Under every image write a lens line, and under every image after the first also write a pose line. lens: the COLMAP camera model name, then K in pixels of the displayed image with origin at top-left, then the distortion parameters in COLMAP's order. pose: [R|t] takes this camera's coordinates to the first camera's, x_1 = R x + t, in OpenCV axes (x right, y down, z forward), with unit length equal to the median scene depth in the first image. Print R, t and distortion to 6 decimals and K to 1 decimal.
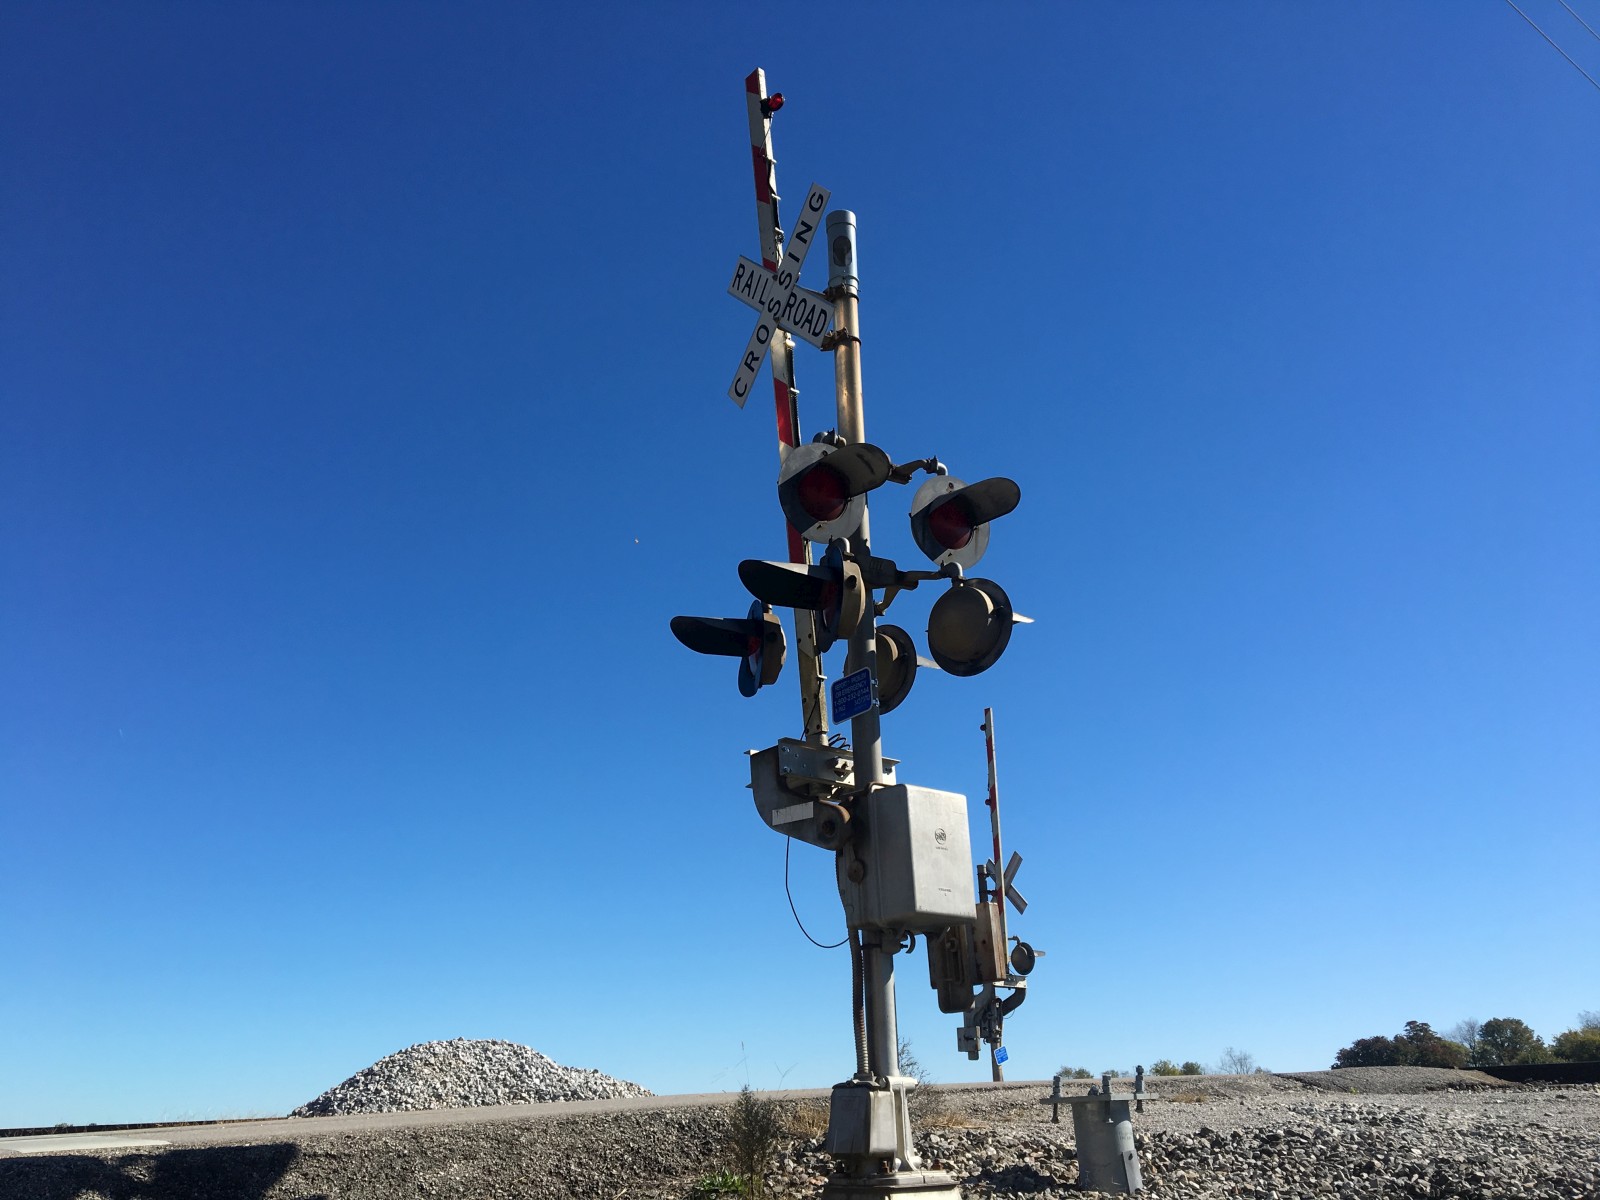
lens RADIAL K [[1363.4, 0, 787.1], [0, 1363.4, 600.3], [0, 0, 1]] dist [0.076242, -0.106289]
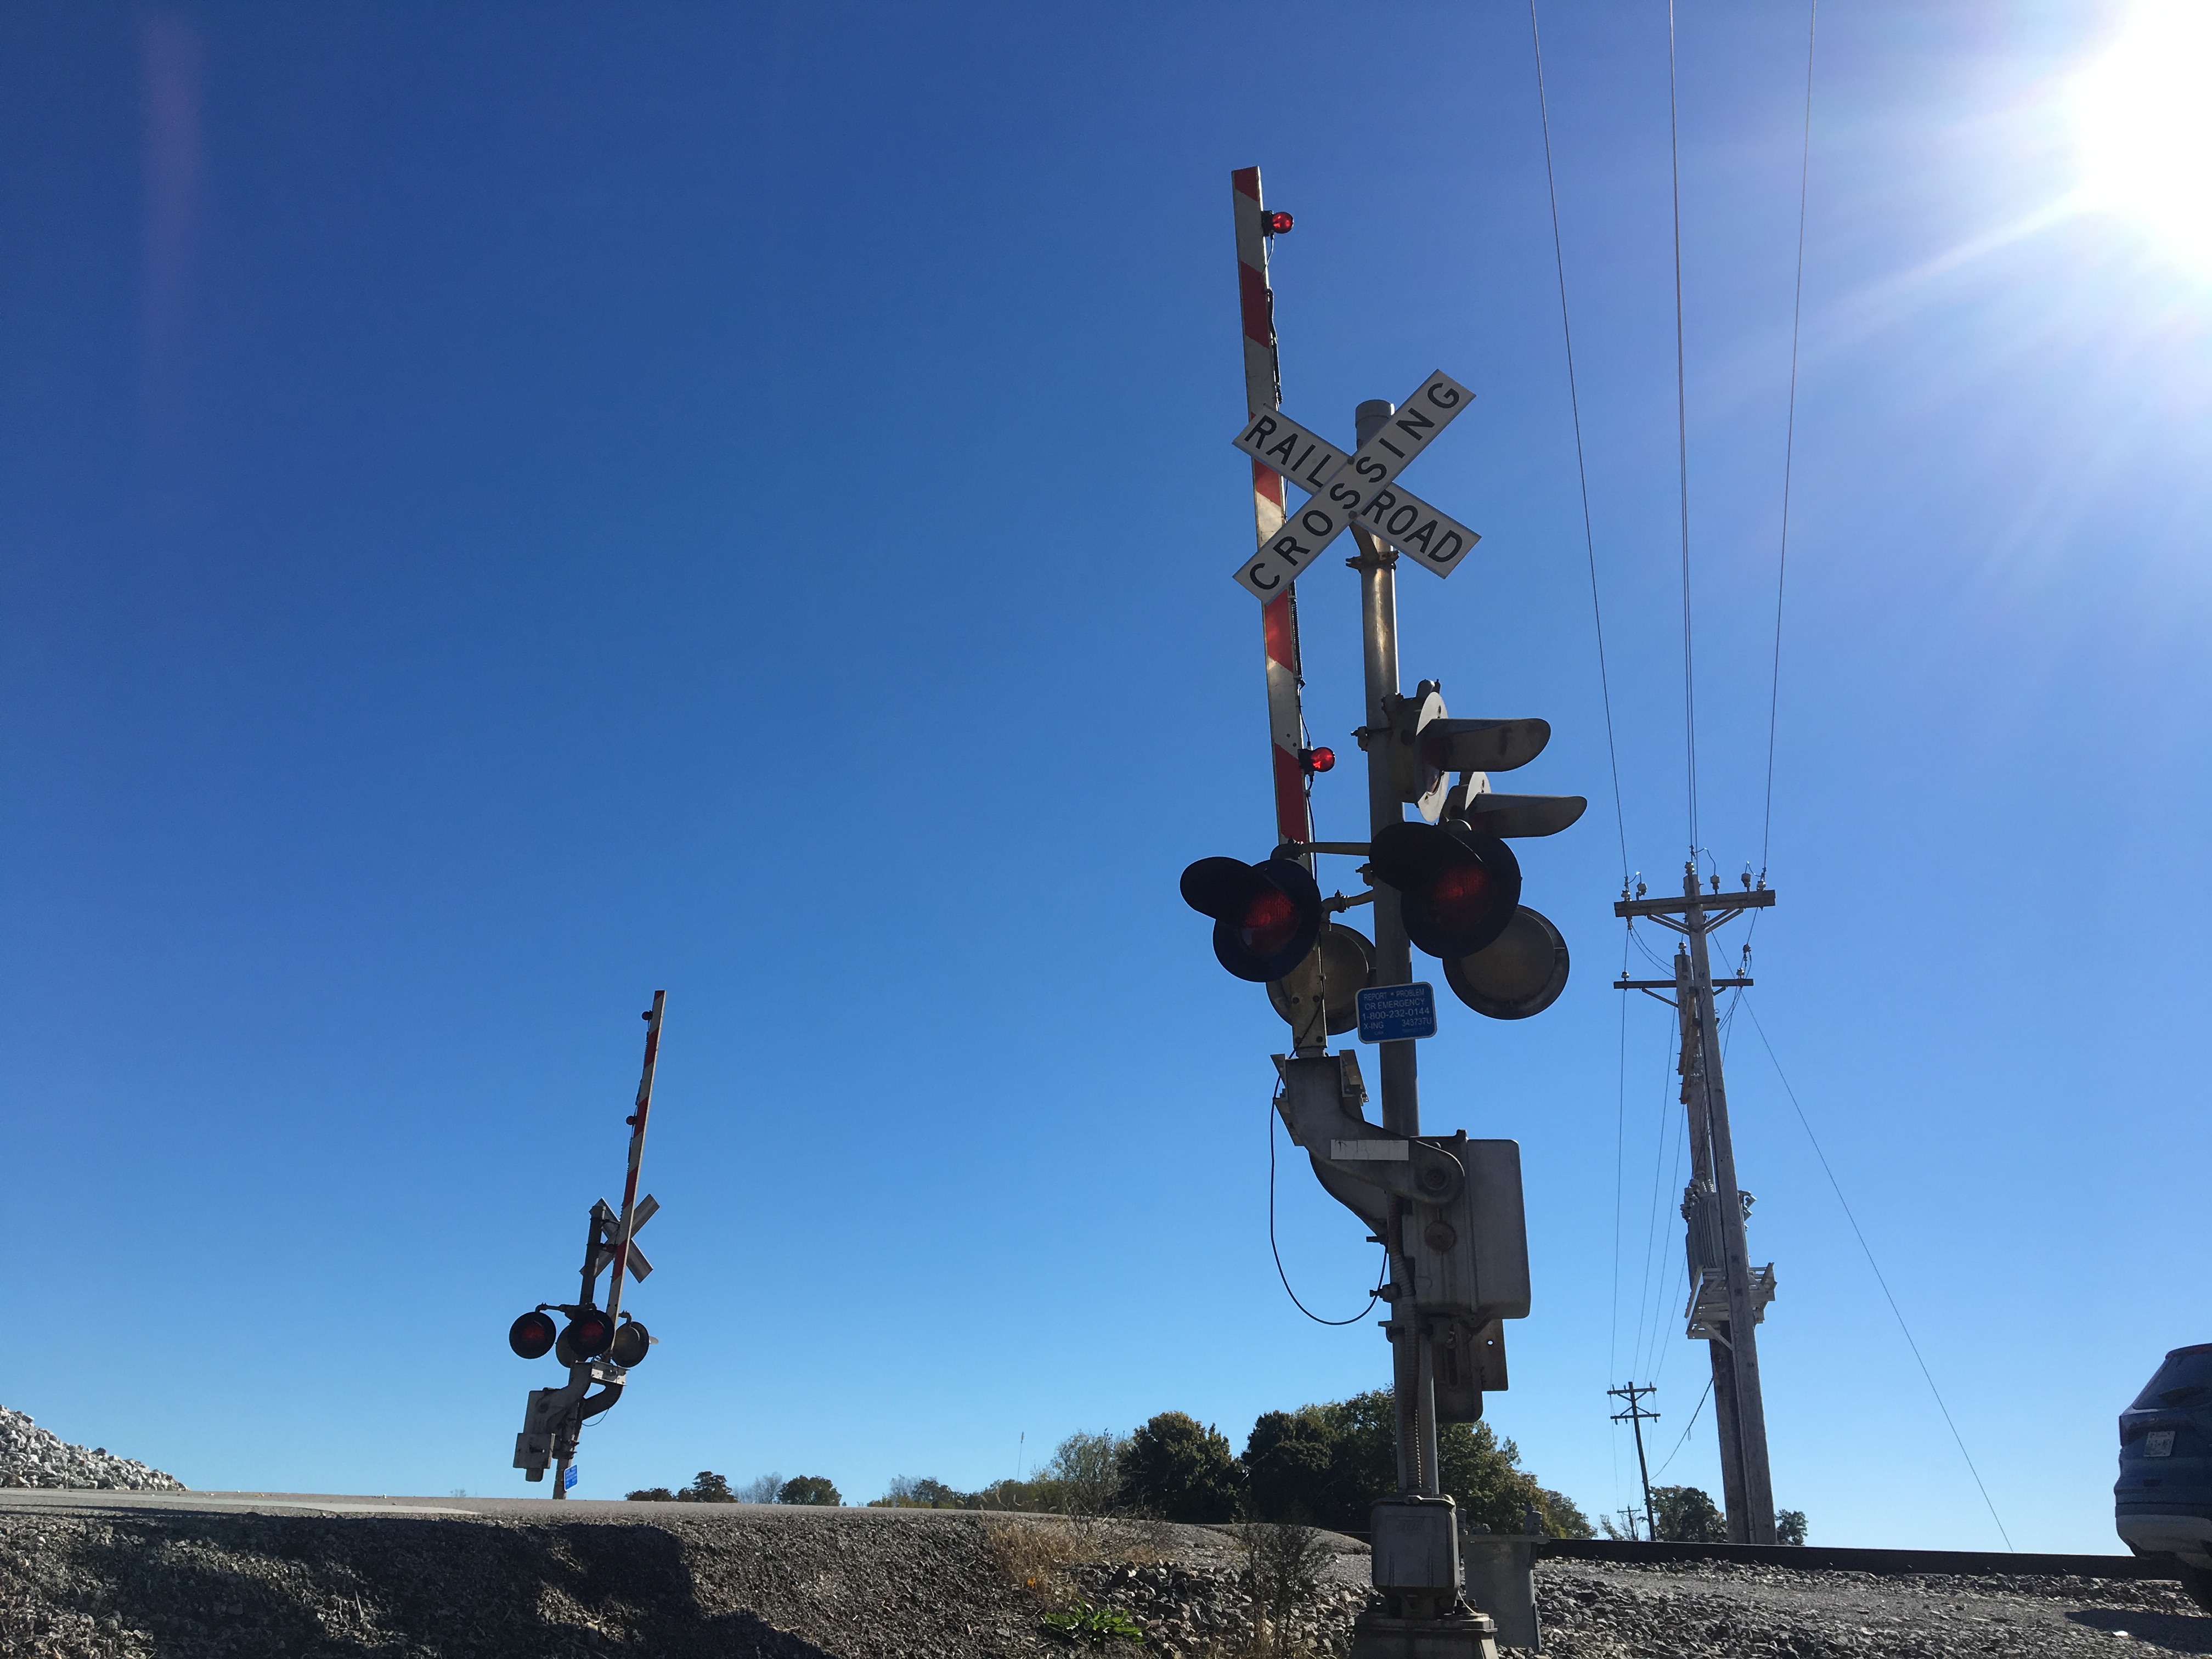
lens RADIAL K [[1884.9, 0, 1083.4], [0, 1884.9, 822.5], [0, 0, 1]] dist [0.076242, -0.106289]
pose [[0.814762, 0.259848, 0.518306, -0.316741], [-0.247394, 0.964291, -0.094542, 0.050992], [-0.524365, -0.051196, 0.849953, 0.075875]]
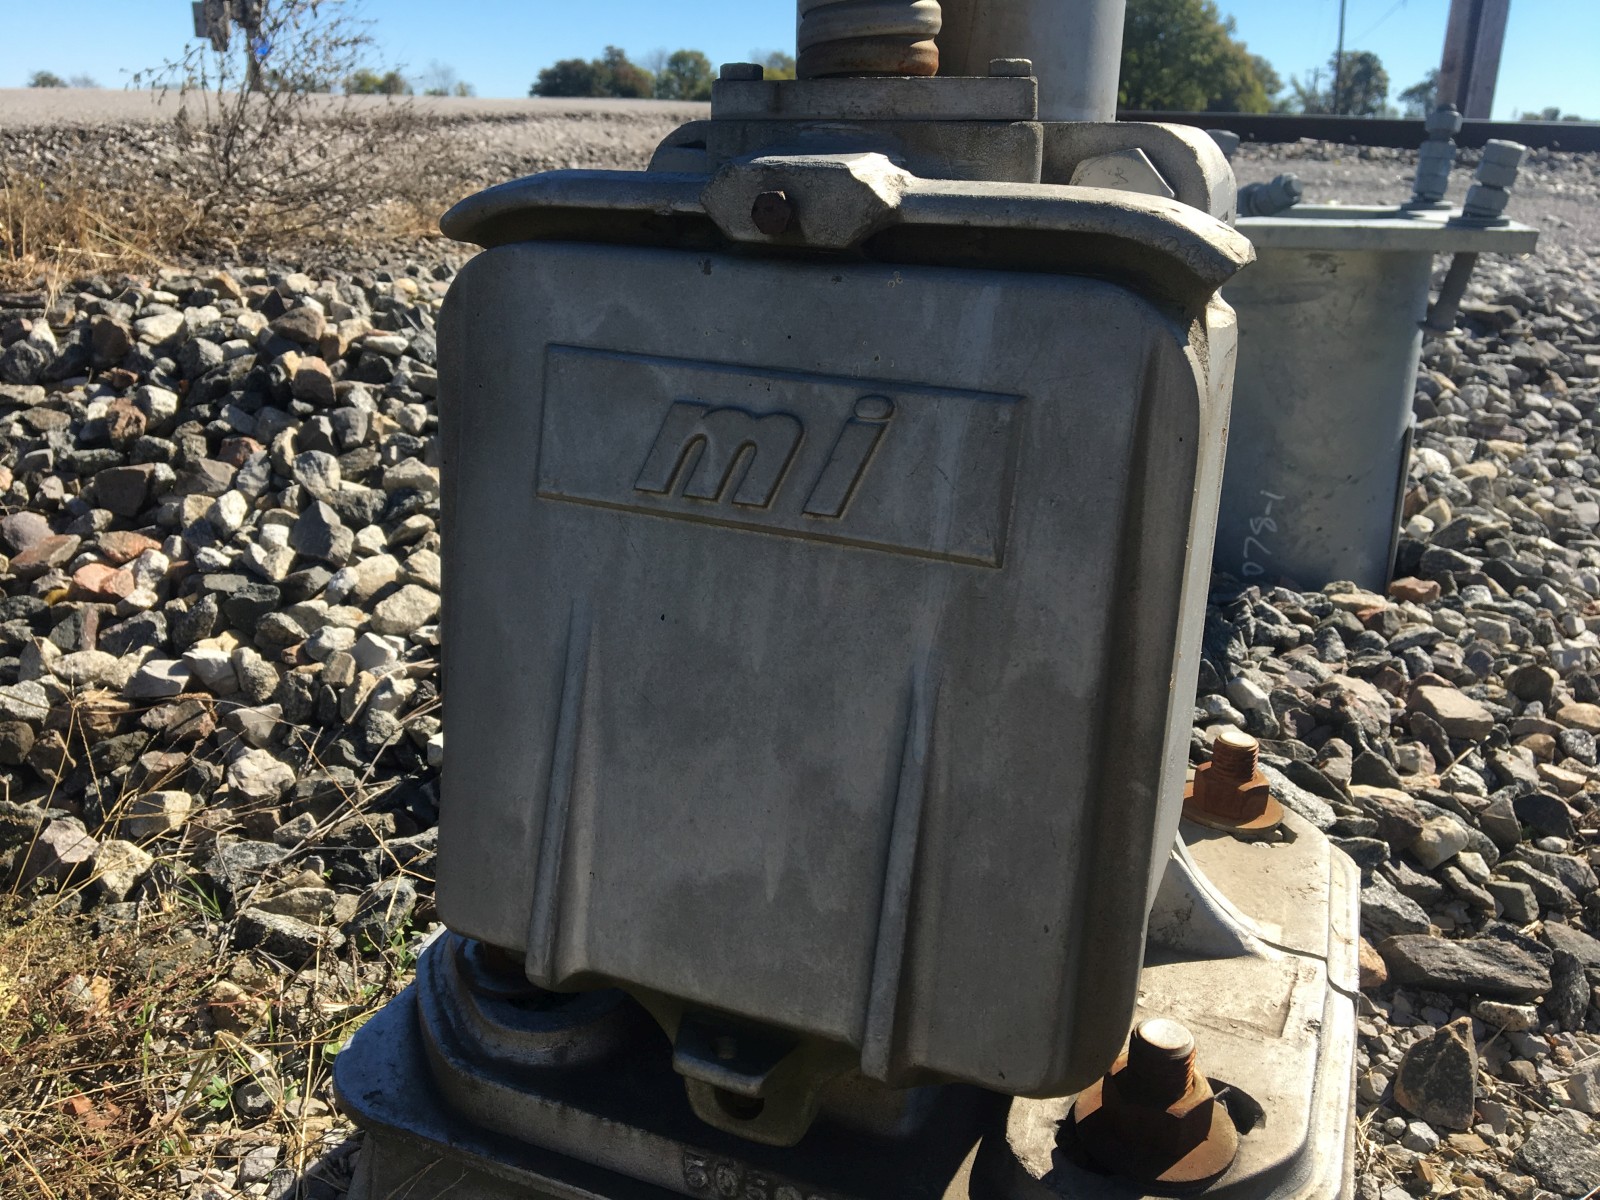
lens RADIAL K [[1363.4, 0, 799.7], [0, 1363.4, 595.4], [0, 0, 1]] dist [0.076242, -0.106289]
pose [[0.853076, -0.123323, 0.507004, 0.002143], [-0.225726, 0.788820, 0.571674, 0.132498], [-0.470435, -0.602126, 0.645086, 0.381776]]
